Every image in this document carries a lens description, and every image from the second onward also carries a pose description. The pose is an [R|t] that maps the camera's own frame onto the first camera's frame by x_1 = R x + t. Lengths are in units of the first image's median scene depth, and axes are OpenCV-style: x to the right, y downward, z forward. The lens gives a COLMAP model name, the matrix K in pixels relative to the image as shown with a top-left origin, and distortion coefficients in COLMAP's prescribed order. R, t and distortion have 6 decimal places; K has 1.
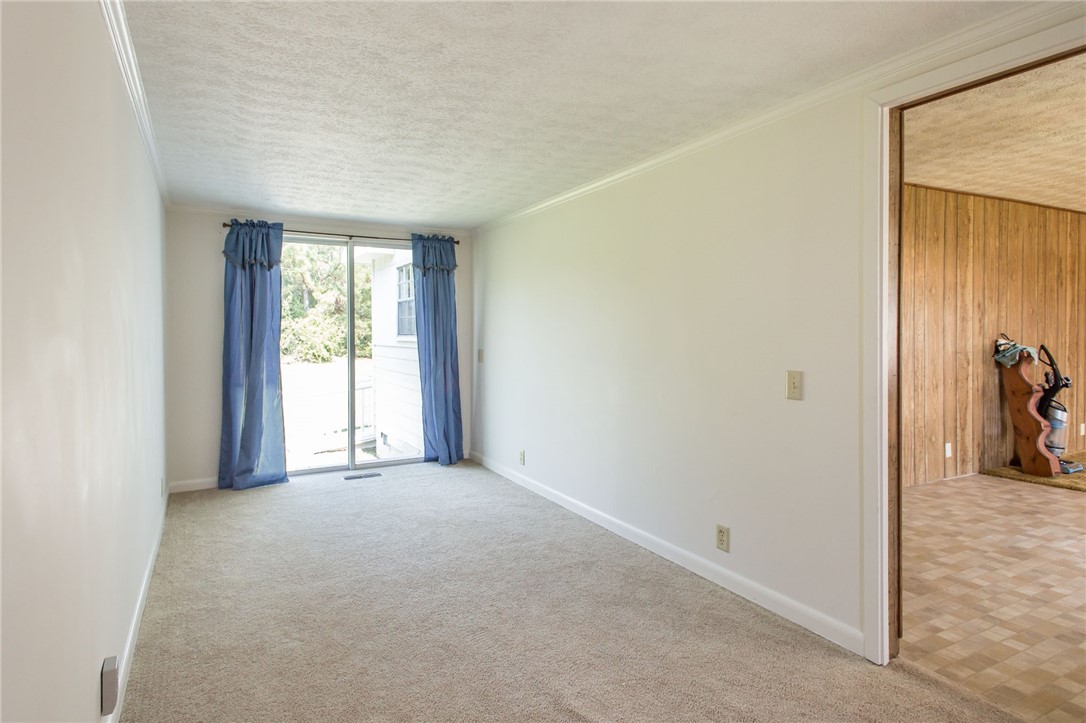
lens RADIAL K [[609.3, 0, 540.2], [0, 609.3, 348.3], [0, 0, 1]] dist [0.003908, 0.001041]
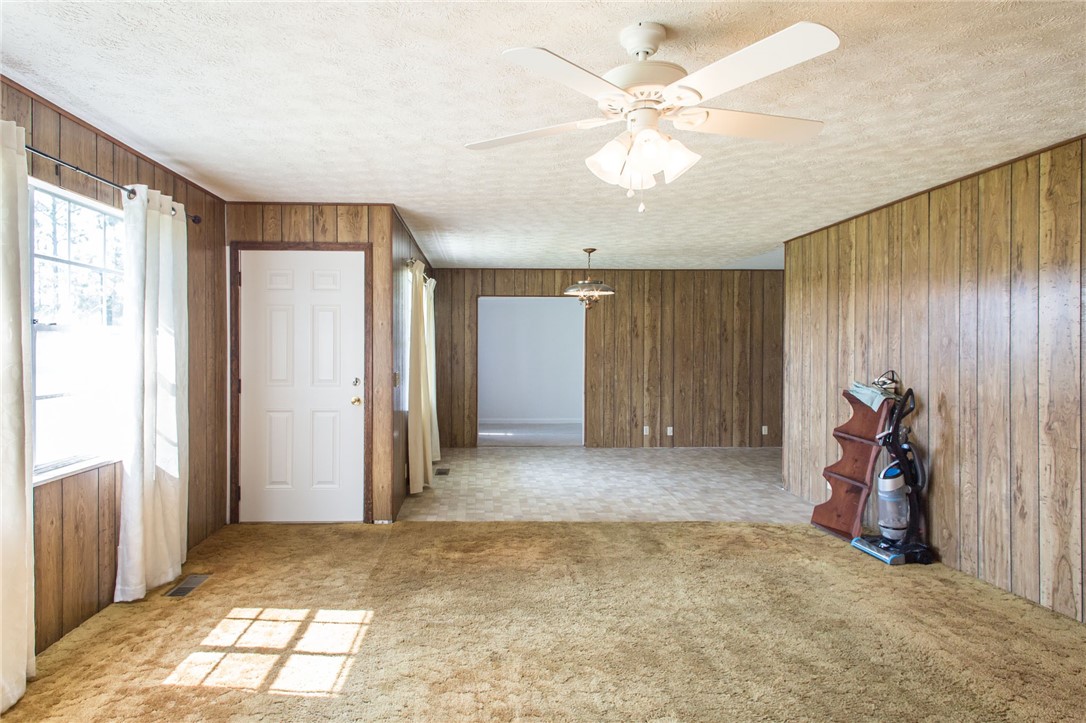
lens RADIAL K [[609.3, 0, 540.2], [0, 609.3, 348.3], [0, 0, 1]] dist [0.003908, 0.001041]
pose [[-0.382347, 0.007940, -0.923985, 1.740386], [-0.014273, 0.999793, 0.014498, -0.060828], [0.923908, 0.018731, -0.382155, 0.917075]]
